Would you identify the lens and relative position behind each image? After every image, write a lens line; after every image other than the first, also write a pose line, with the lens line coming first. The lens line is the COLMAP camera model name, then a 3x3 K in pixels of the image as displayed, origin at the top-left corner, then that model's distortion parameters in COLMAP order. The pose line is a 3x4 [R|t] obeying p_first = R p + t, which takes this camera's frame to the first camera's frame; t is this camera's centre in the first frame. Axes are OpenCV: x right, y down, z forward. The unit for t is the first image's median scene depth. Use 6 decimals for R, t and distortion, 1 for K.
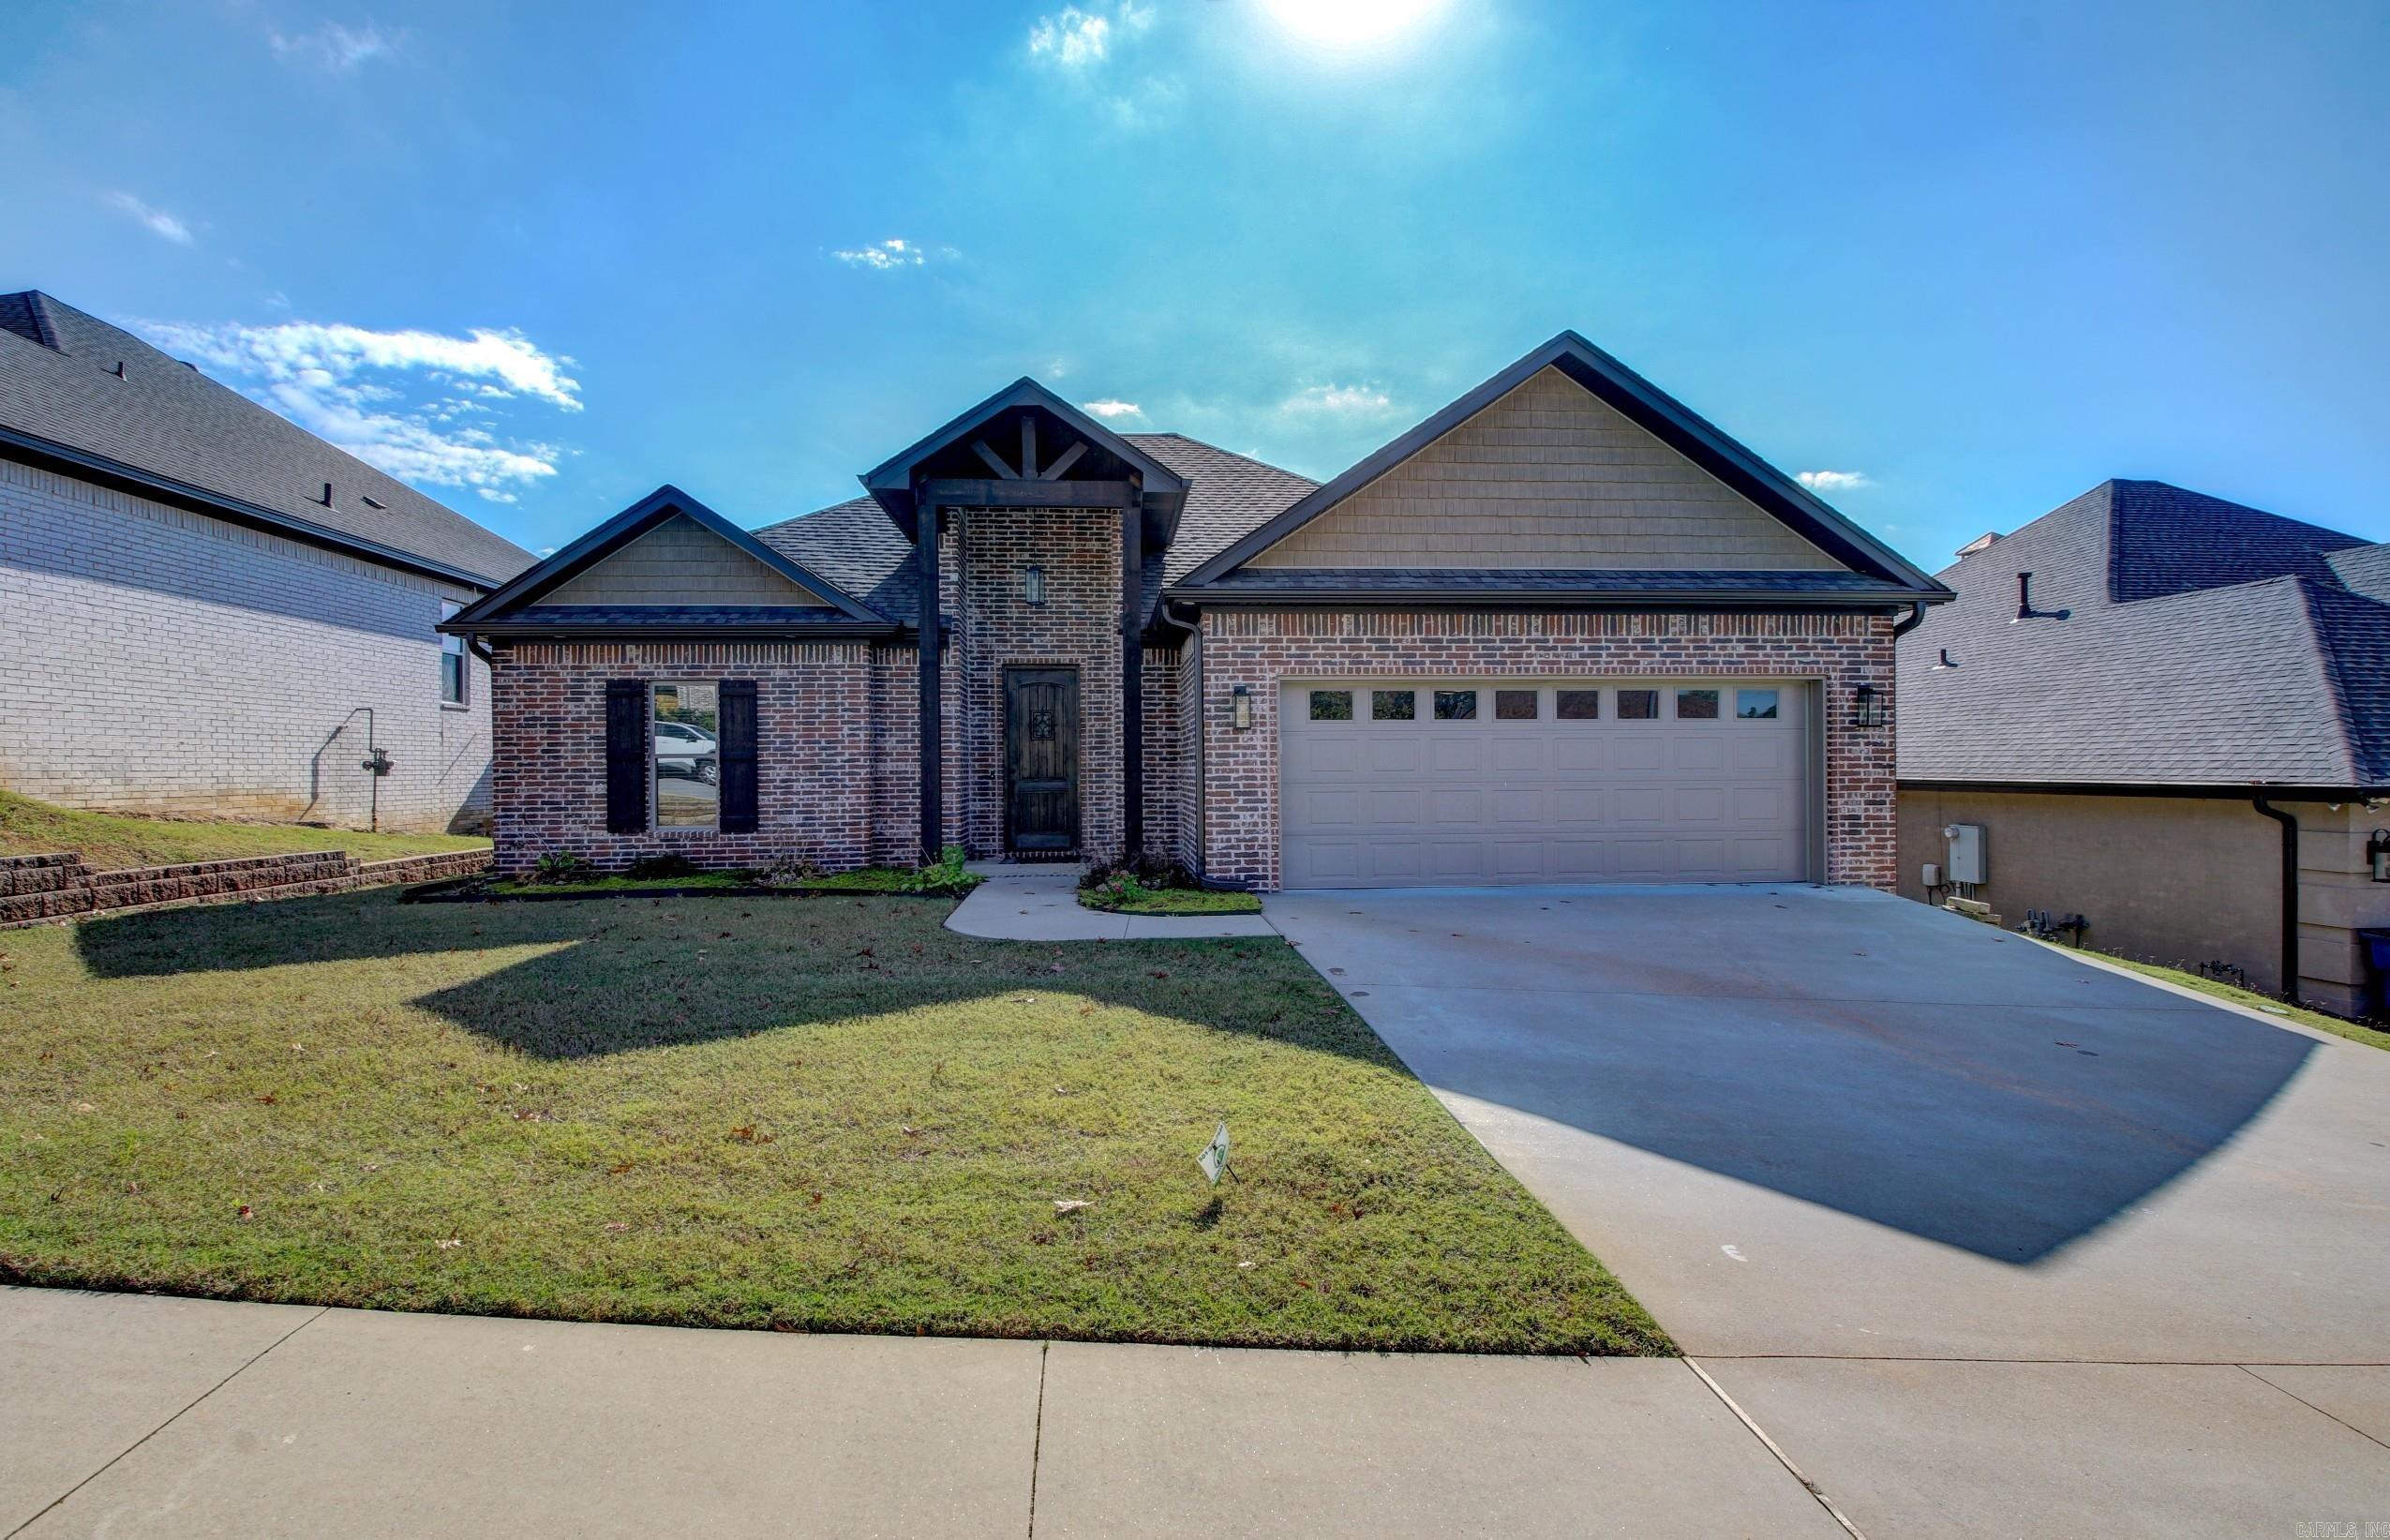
lens RADIAL K [[1092.8, 0, 1183.2], [0, 1092.8, 770.3], [0, 0, 1]] dist [0.016030, -0.033435]
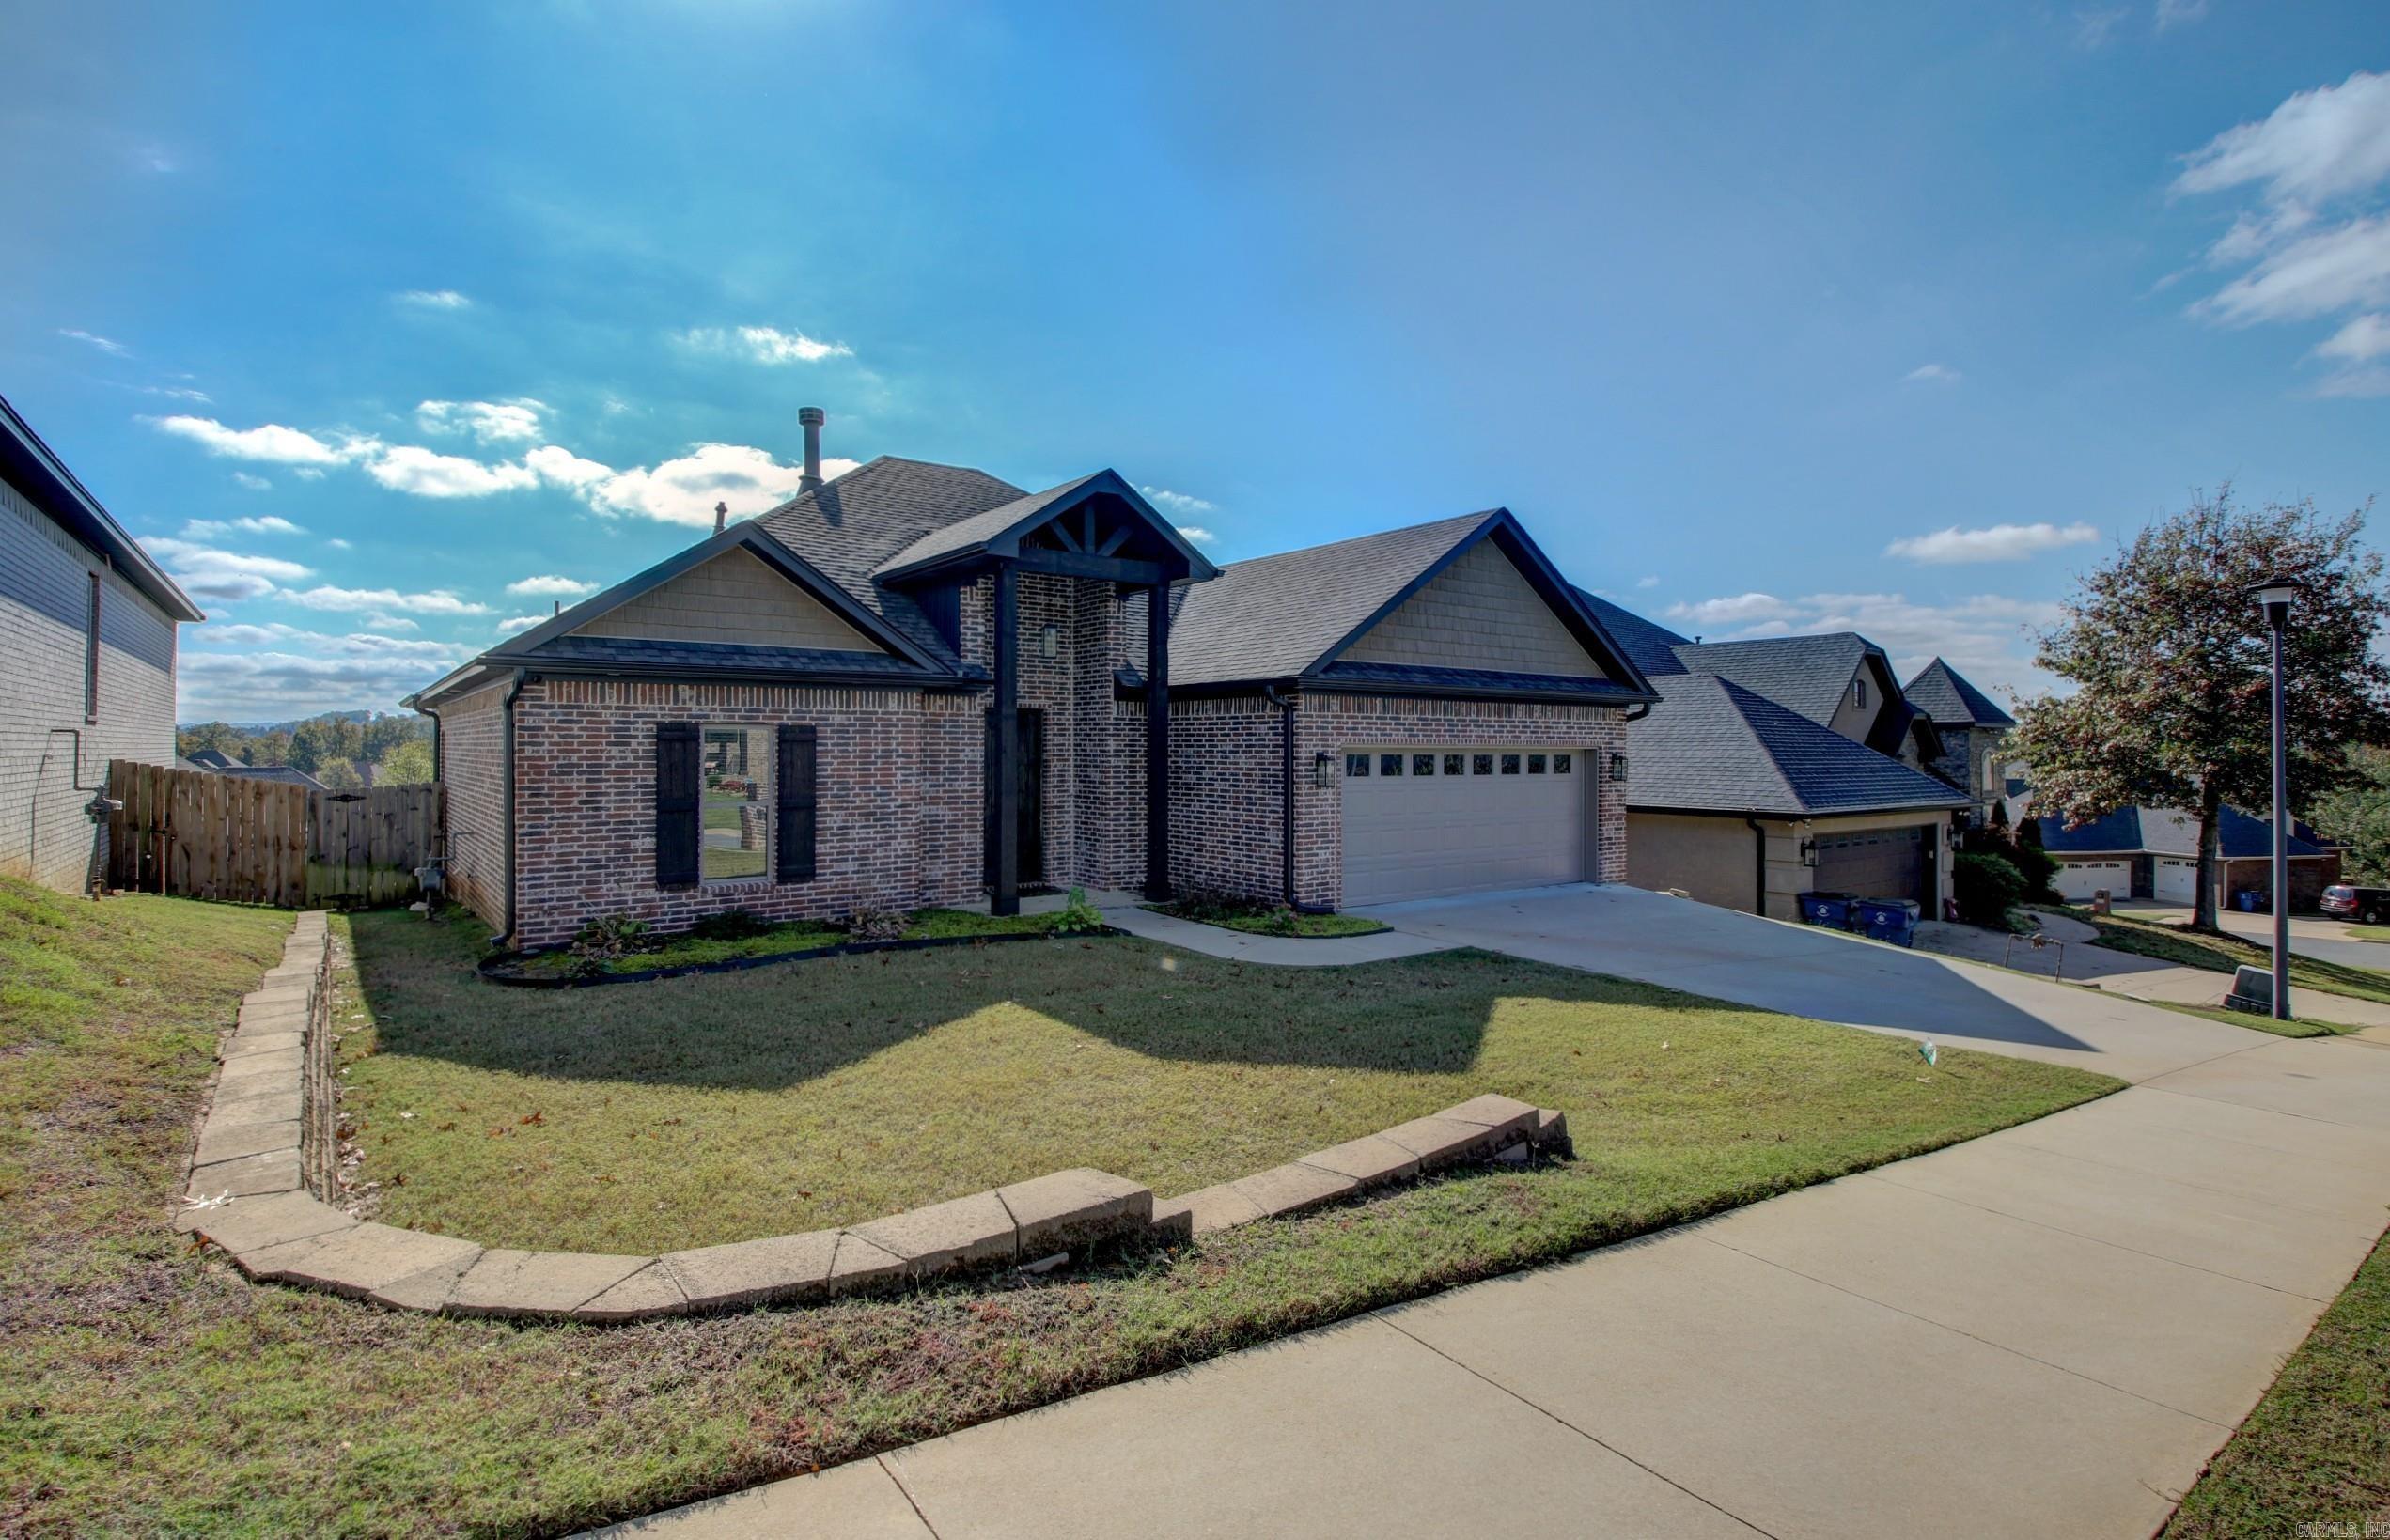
lens RADIAL K [[1122.5, 0, 1186.3], [0, 1122.5, 757.6], [0, 0, 1]] dist [0.025910, -0.033760]
pose [[0.847544, 0.008543, 0.530656, -0.648938], [-0.010041, 0.999950, -0.000061, -0.057666], [-0.530630, -0.005276, 0.847587, -0.024044]]
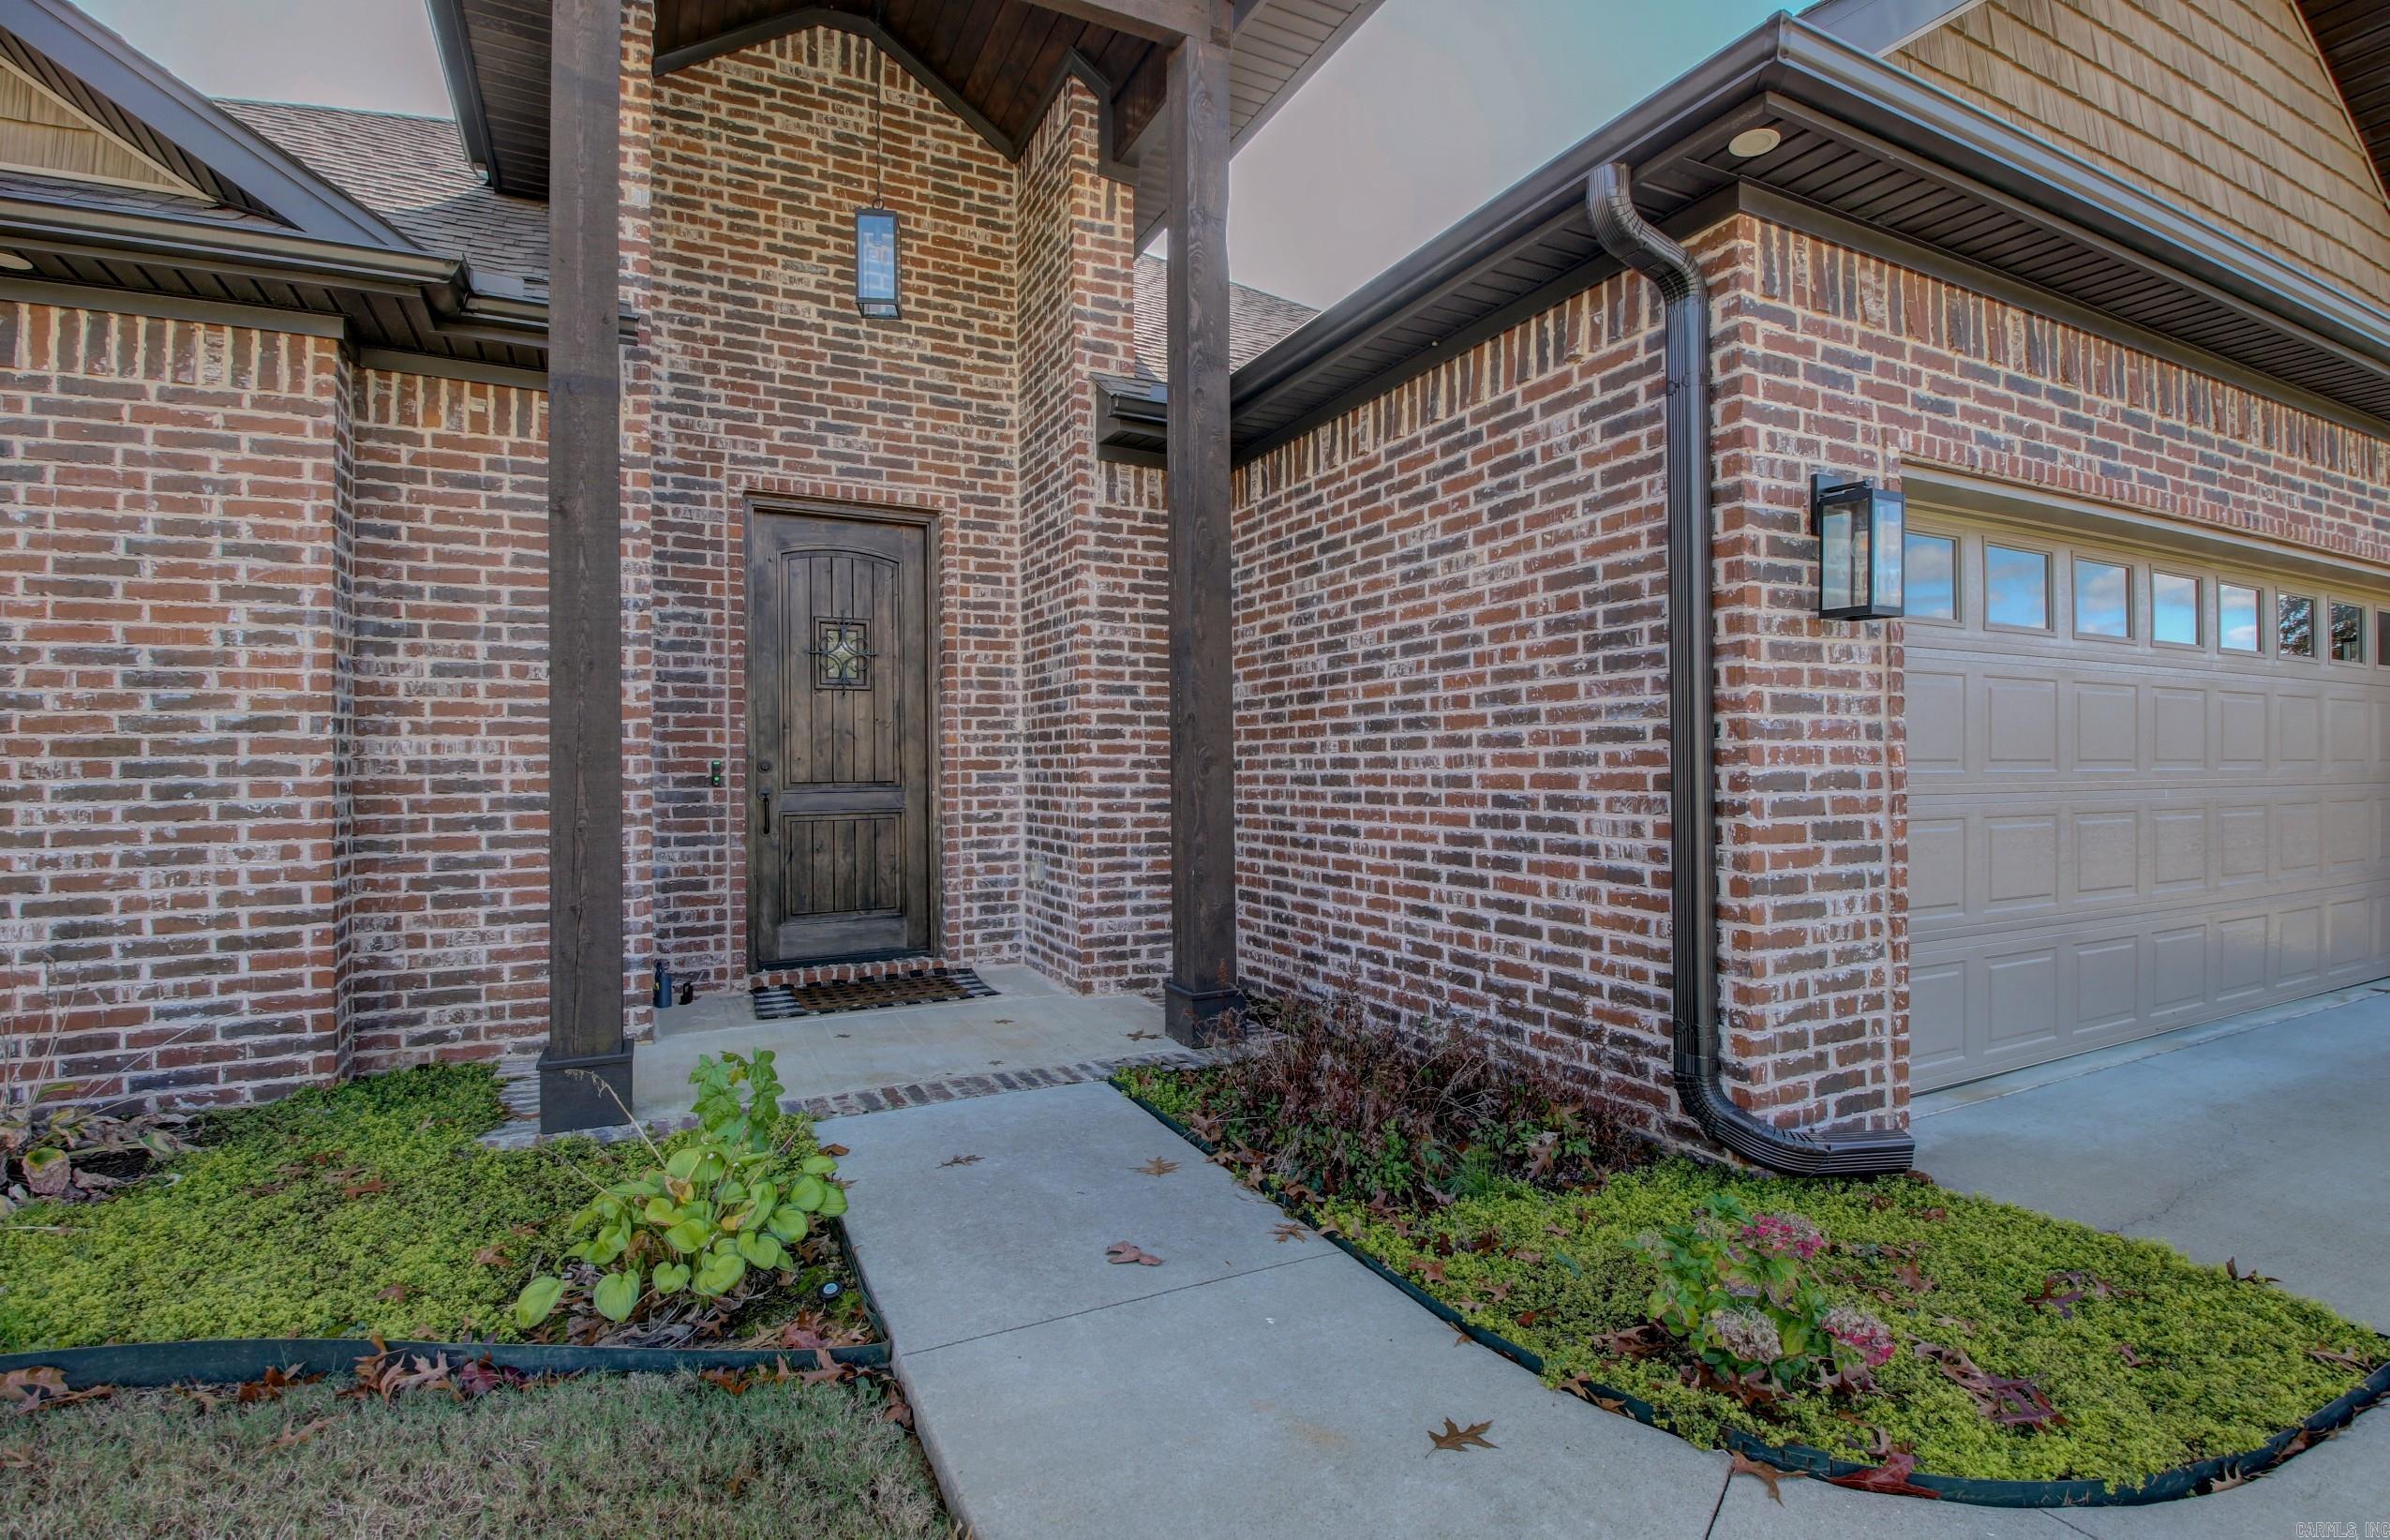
lens RADIAL K [[1092.8, 0, 1183.2], [0, 1092.8, 770.3], [0, 0, 1]] dist [0.016030, -0.033435]
pose [[0.927236, 0.002257, 0.374471, -0.188772], [-0.000375, 0.999987, -0.005101, 0.004984], [-0.374478, 0.004589, 0.927225, 0.657875]]
